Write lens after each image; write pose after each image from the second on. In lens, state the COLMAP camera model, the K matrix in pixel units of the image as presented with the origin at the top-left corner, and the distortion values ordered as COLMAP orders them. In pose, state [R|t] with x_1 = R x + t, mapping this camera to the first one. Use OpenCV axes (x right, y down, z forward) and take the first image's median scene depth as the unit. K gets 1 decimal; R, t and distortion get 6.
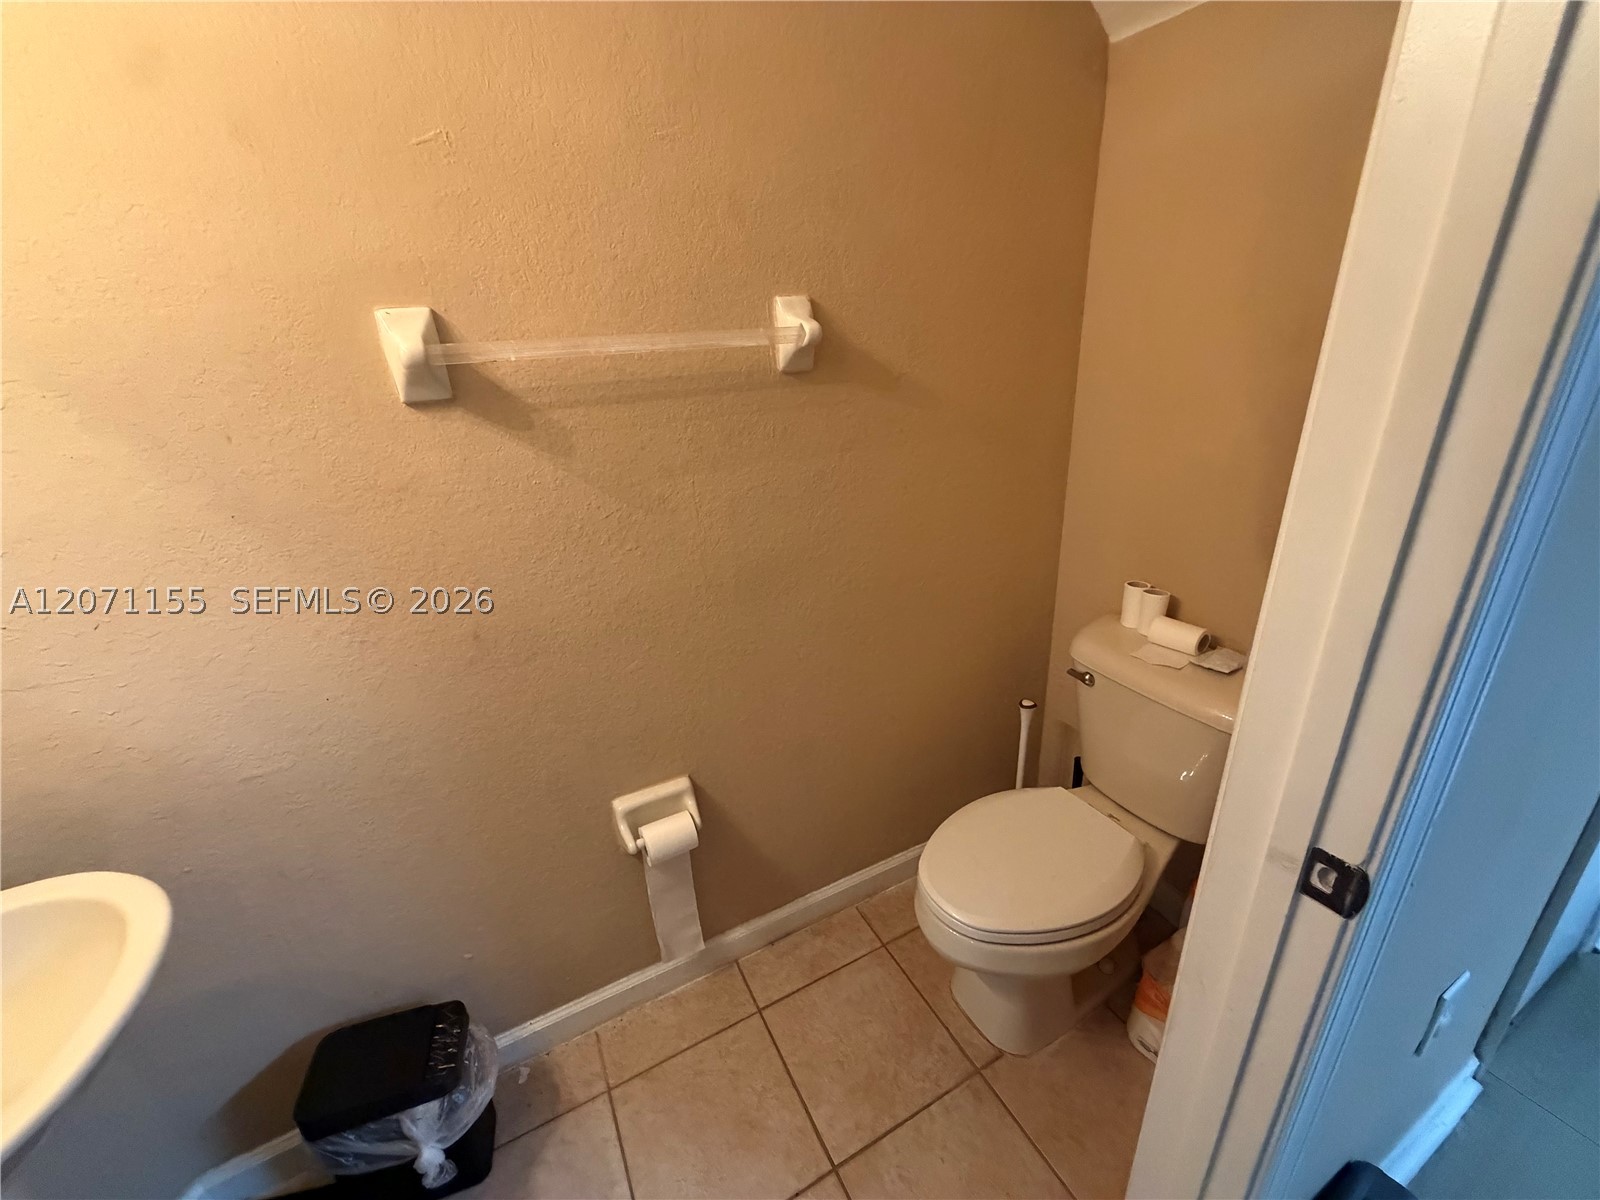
lens RADIAL K [[640.6, 0, 799.3], [0, 640.6, 598.8], [0, 0, 1]] dist [0.001571, -0.000107]
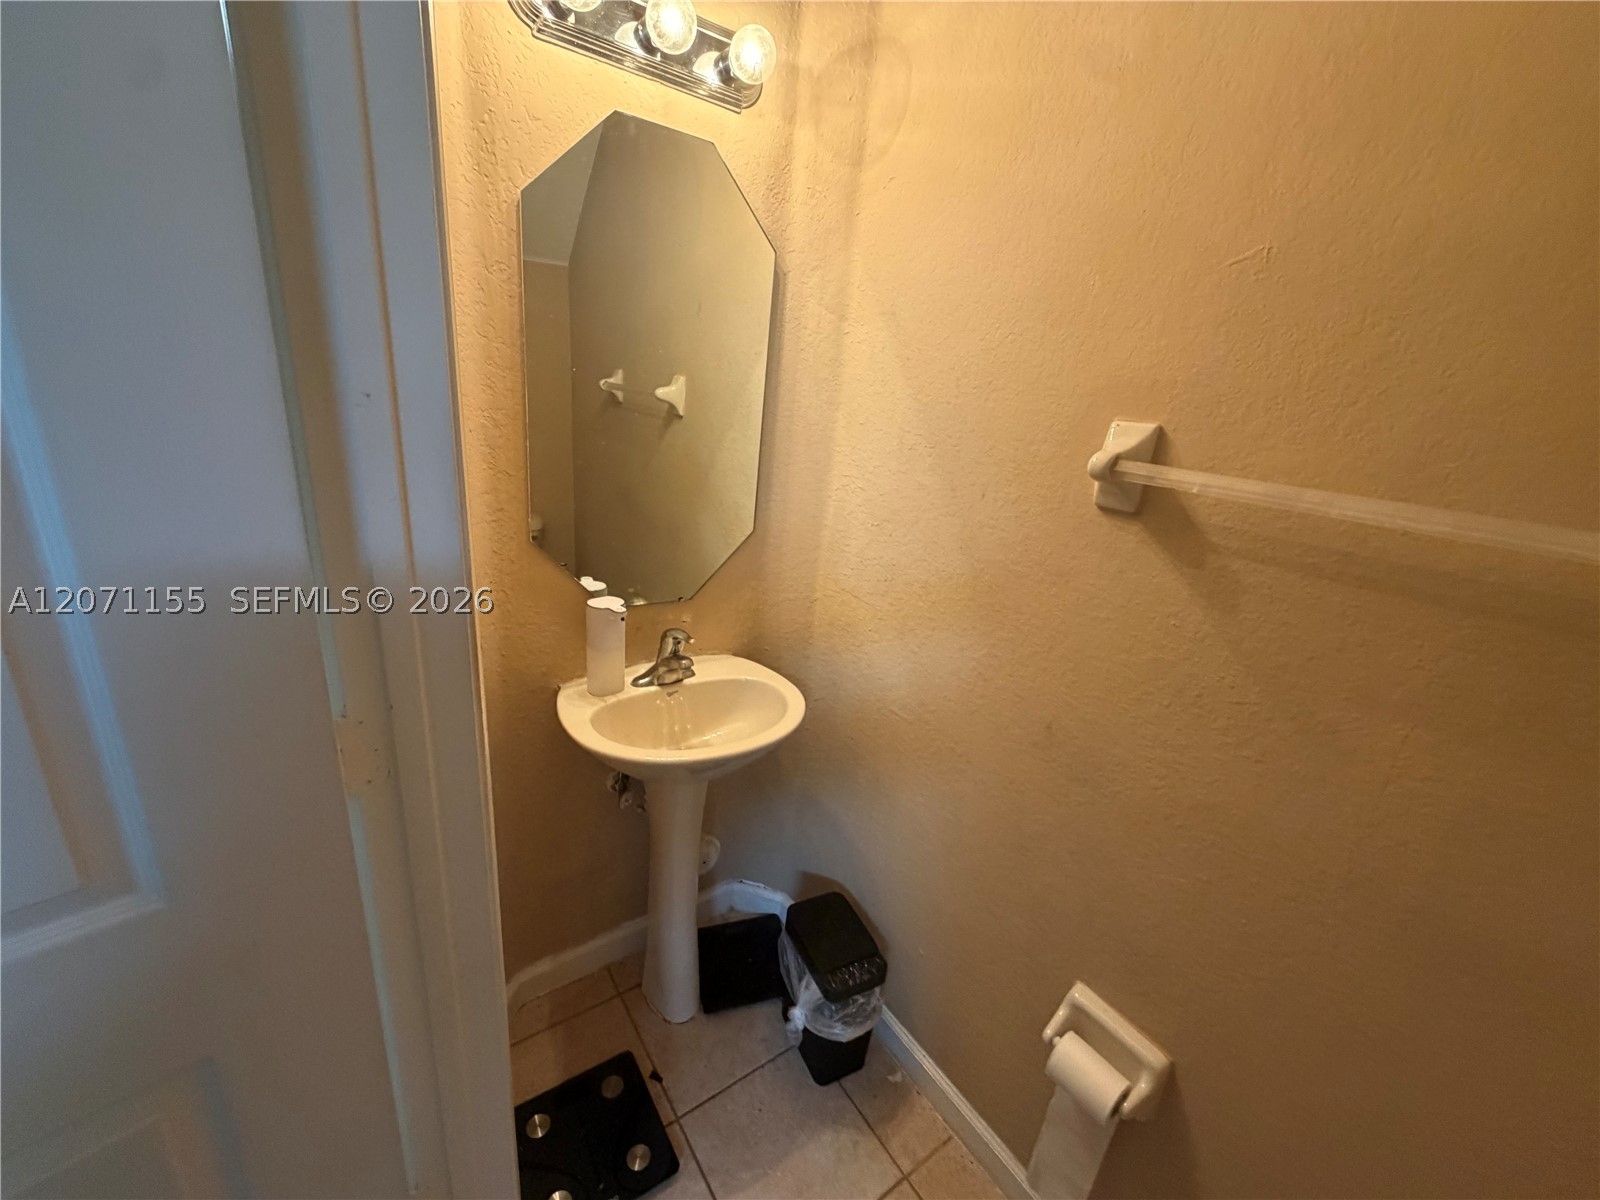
lens RADIAL K [[640.6, 0, 799.0], [0, 640.6, 604.1], [0, 0, 1]] dist [0.001571, -0.000107]
pose [[0.134613, 0.385845, -0.912690, 0.298617], [-0.464570, 0.838145, 0.285811, -0.215352], [0.875245, 0.385535, 0.292077, 0.293438]]
